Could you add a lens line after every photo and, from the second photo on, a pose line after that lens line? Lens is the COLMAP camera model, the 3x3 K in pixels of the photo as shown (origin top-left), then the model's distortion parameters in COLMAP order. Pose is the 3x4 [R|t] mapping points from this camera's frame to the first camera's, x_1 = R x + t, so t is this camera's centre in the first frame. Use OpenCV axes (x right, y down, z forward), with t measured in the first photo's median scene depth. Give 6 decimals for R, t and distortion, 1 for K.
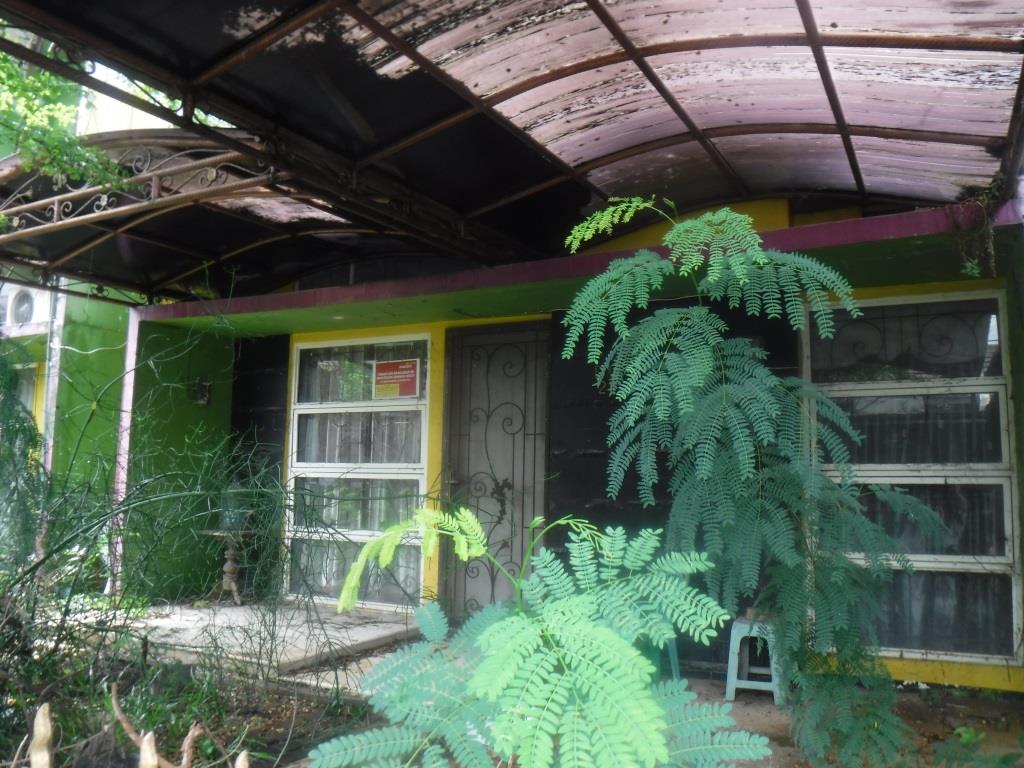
lens RADIAL K [[849.8, 0, 512.0], [0, 849.8, 384.0], [0, 0, 1]] dist [-0.073725, -0.000497]
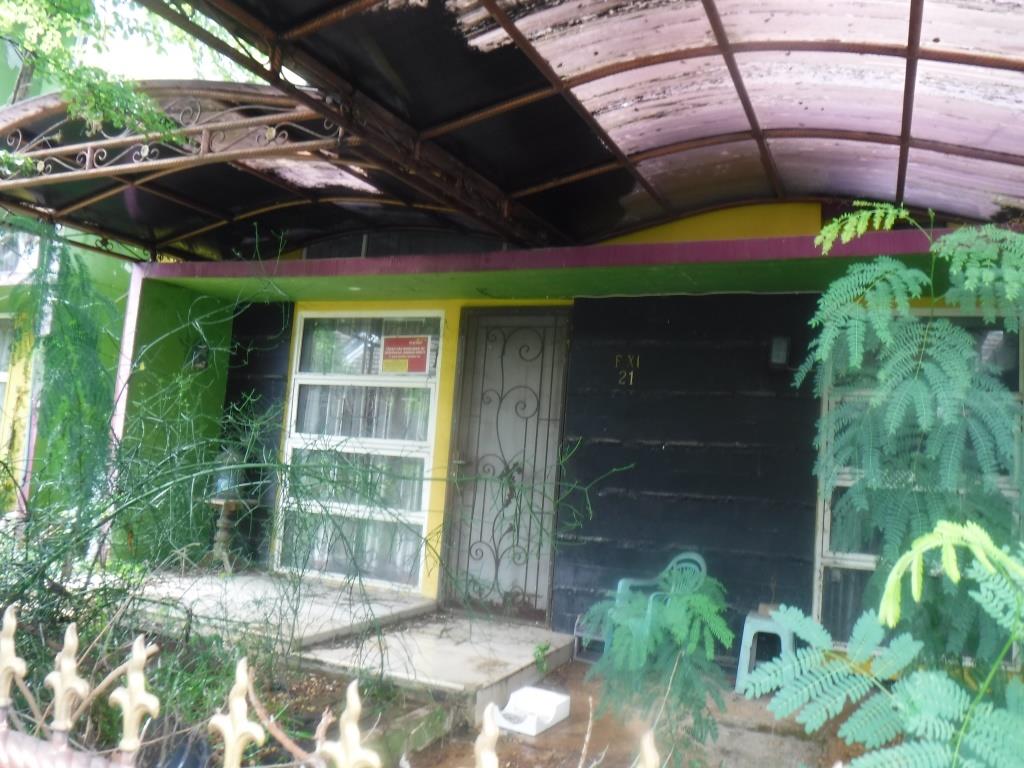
lens RADIAL K [[848.6, 0, 512.0], [0, 848.6, 384.0], [0, 0, 1]] dist [-0.083229, 0.010243]
pose [[0.995903, 0.062579, 0.065281, -0.107682], [-0.064038, 0.997737, 0.020495, -0.000179], [-0.063851, -0.024592, 0.997656, 0.013995]]
